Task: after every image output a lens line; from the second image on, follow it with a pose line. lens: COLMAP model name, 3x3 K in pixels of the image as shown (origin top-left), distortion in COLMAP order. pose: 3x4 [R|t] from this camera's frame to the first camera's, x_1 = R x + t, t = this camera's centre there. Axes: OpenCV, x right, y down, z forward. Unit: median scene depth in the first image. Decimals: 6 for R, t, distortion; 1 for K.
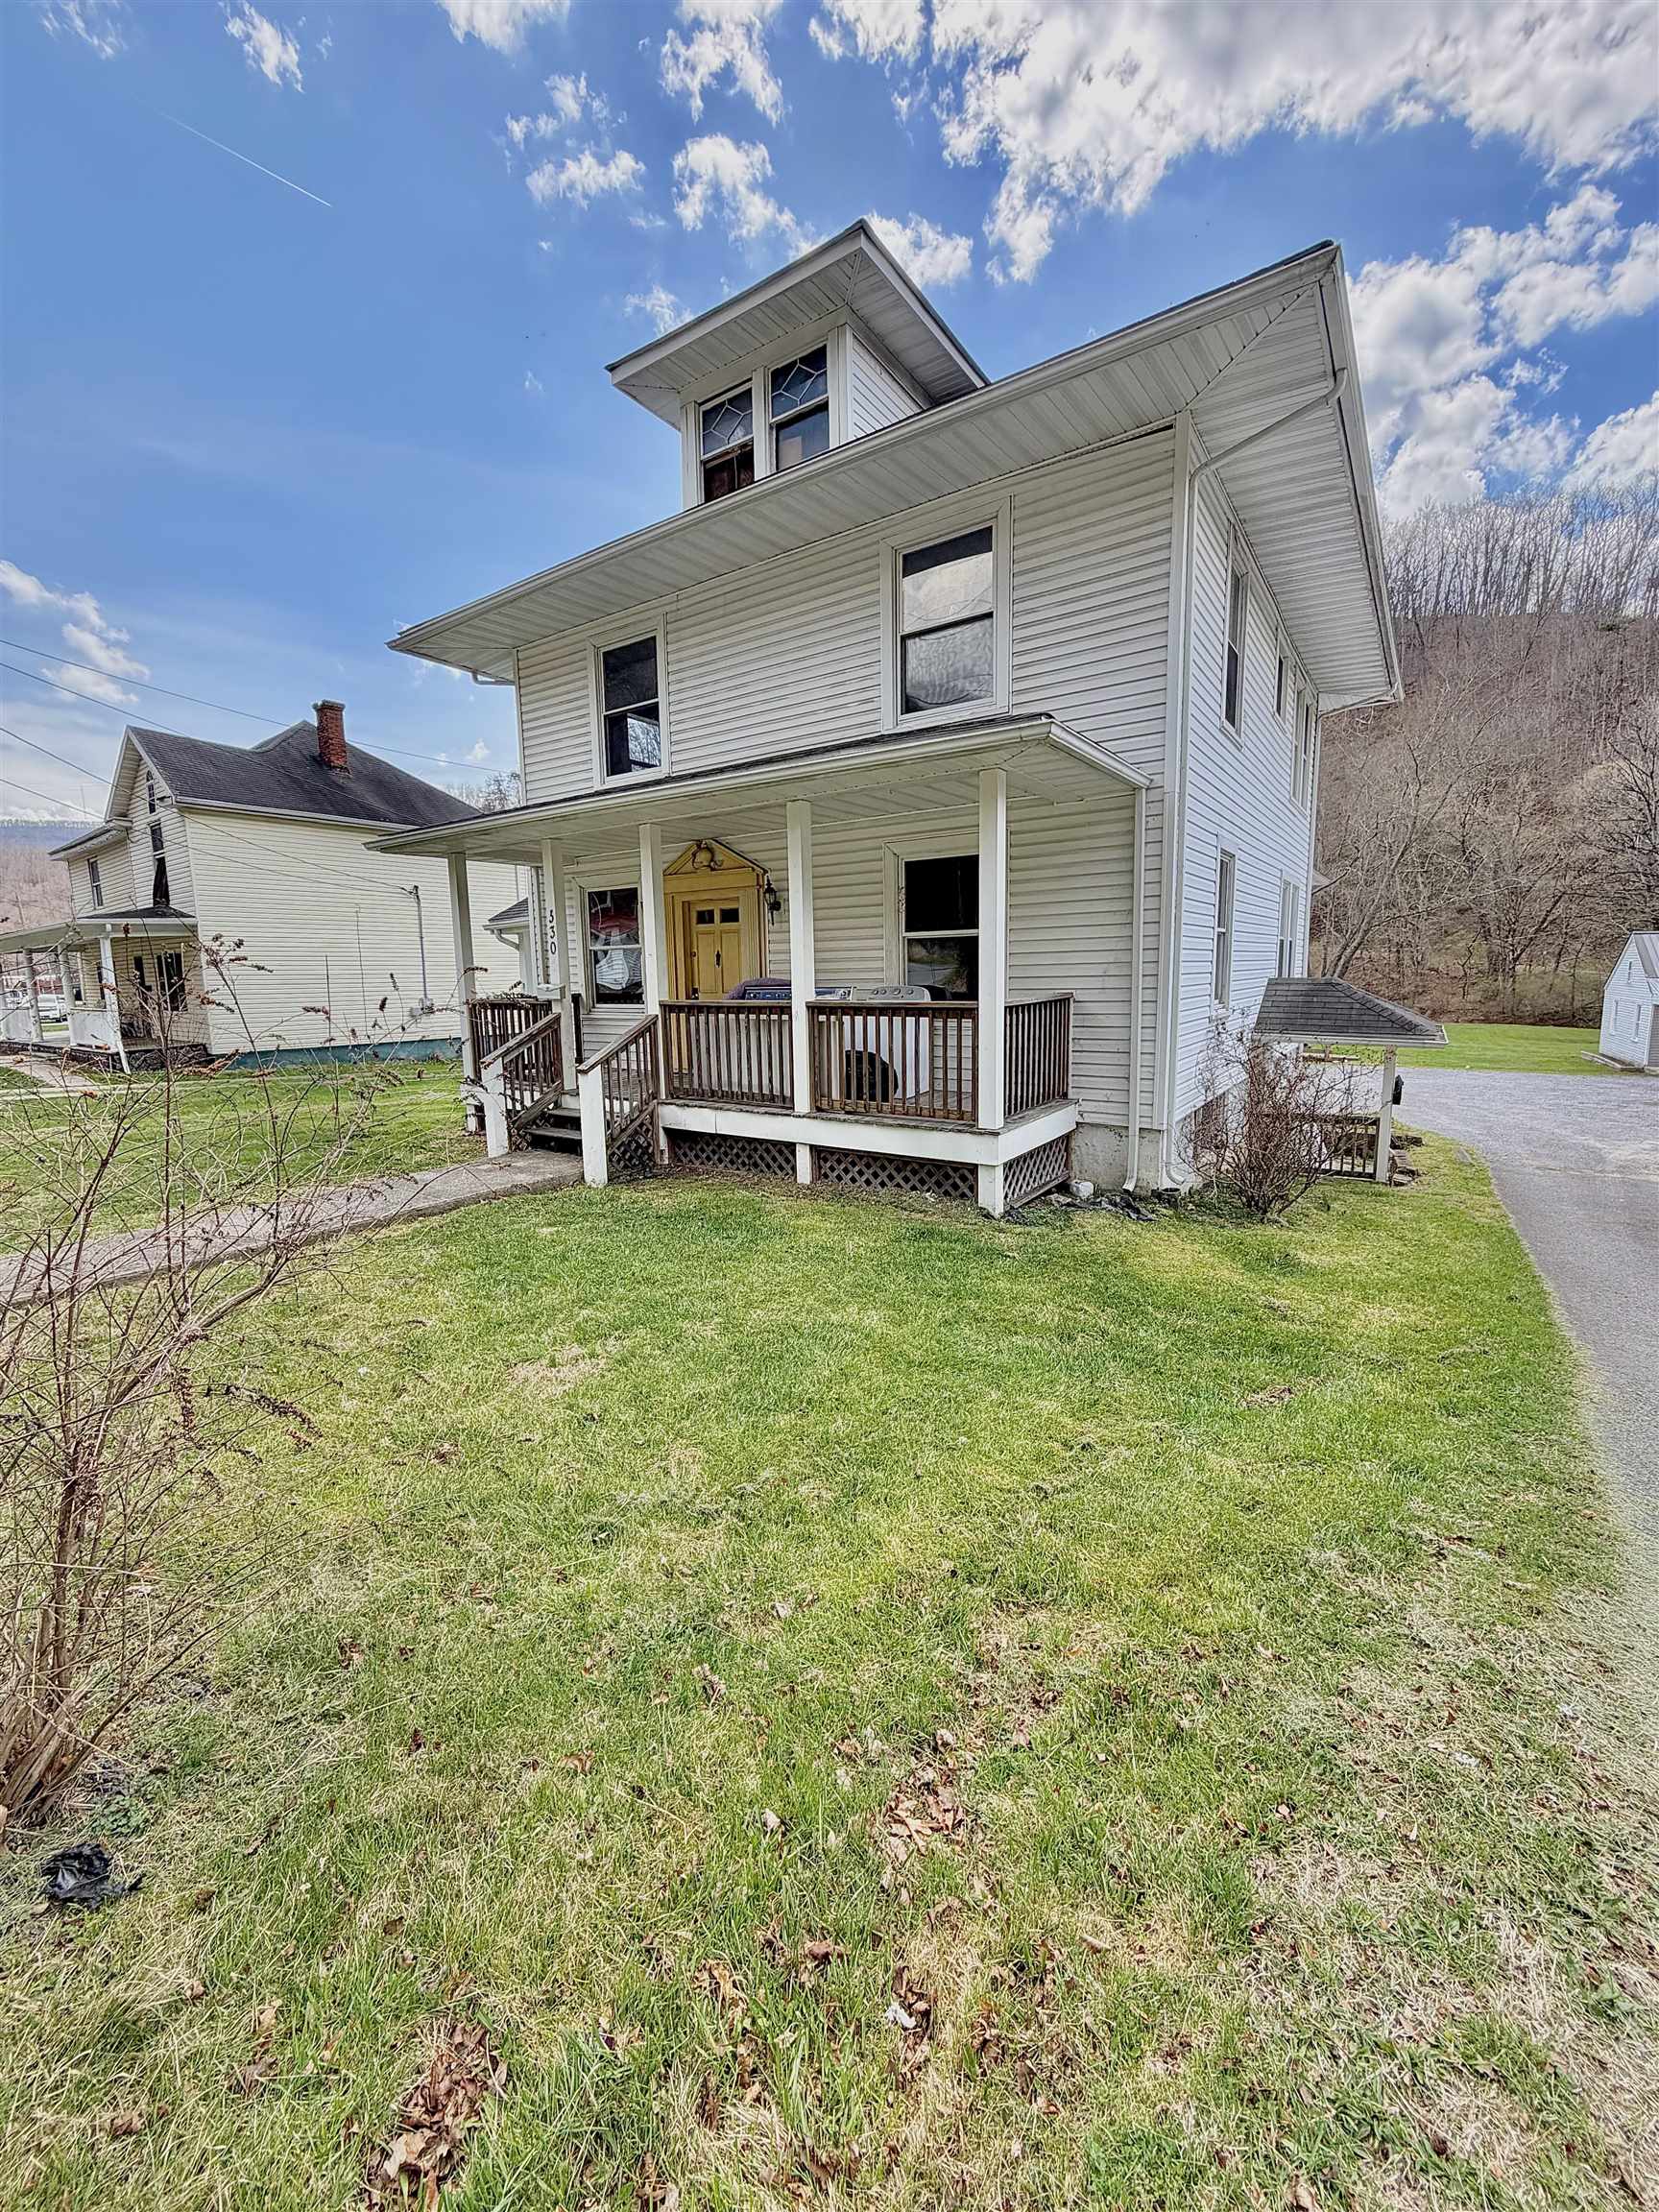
lens RADIAL K [[885.2, 0, 827.5], [0, 885.2, 1103.0], [0, 0, 1]] dist [0.000477, 0.000021]
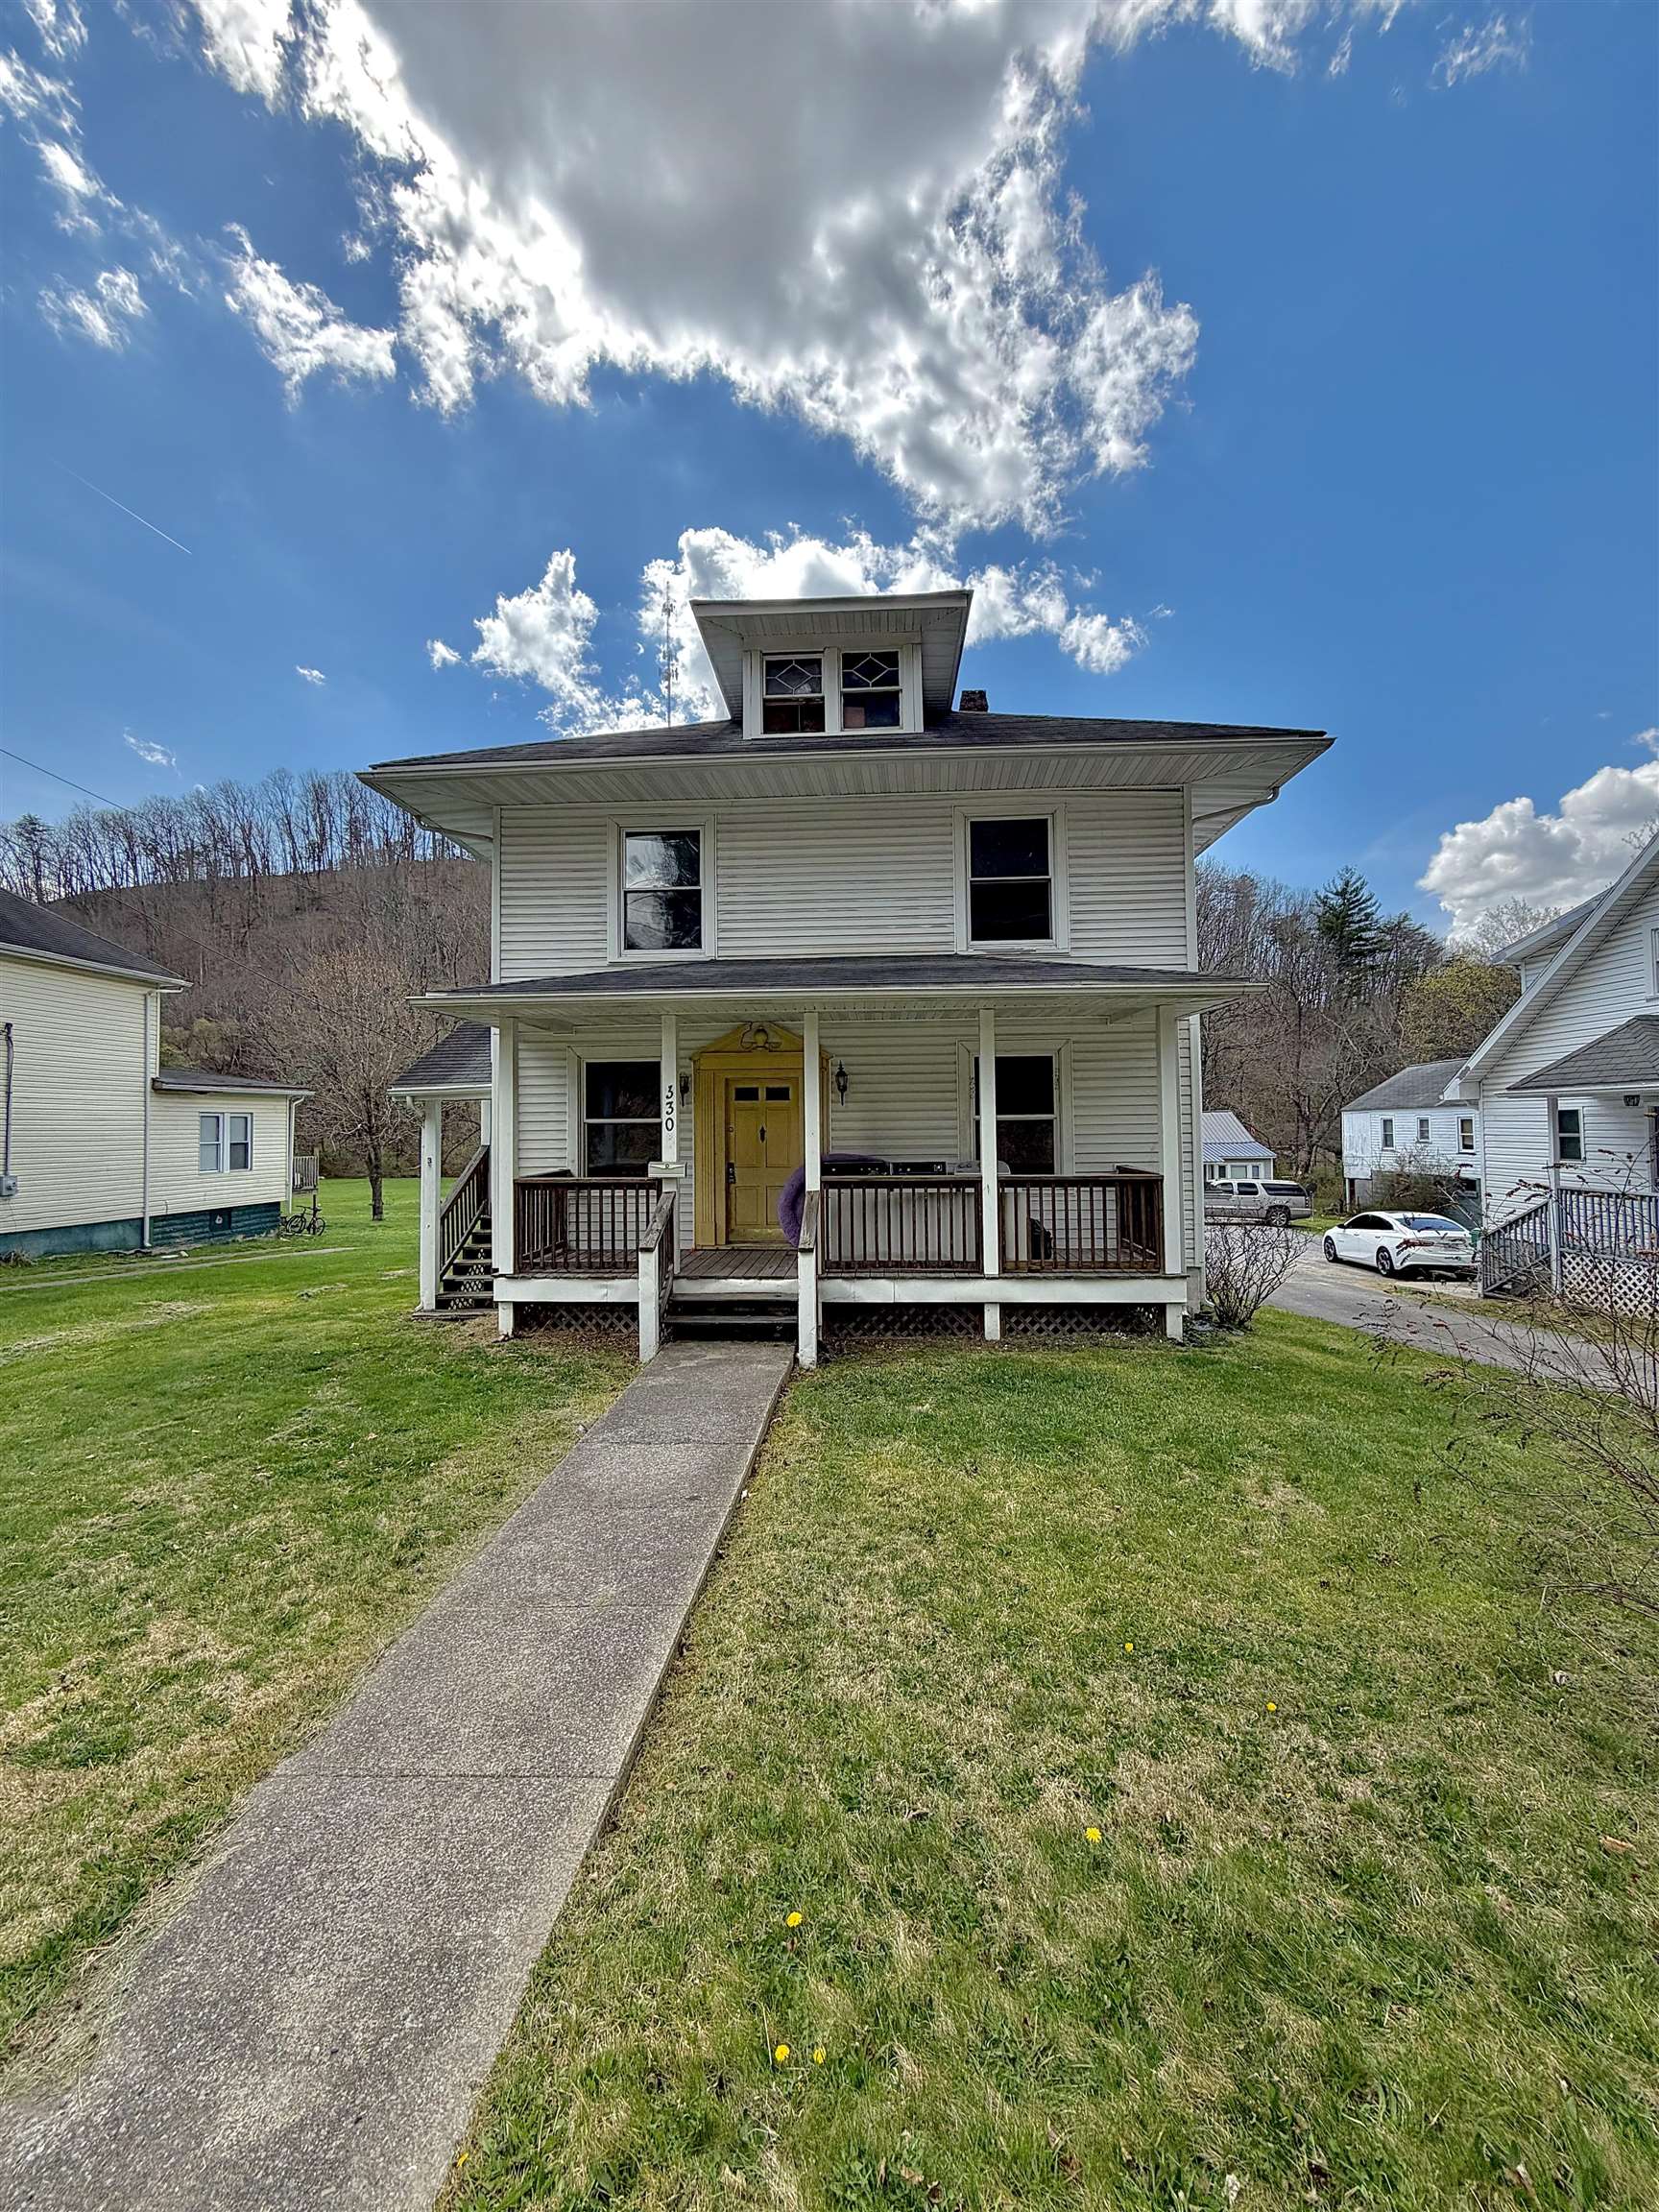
lens RADIAL K [[885.2, 0, 836.8], [0, 885.2, 1103.6], [0, 0, 1]] dist [0.000477, 0.000021]
pose [[0.845153, 0.027670, 0.533807, -0.771989], [0.072456, 0.983512, -0.165696, -0.029646], [-0.529590, 0.178716, 0.829213, 0.129388]]
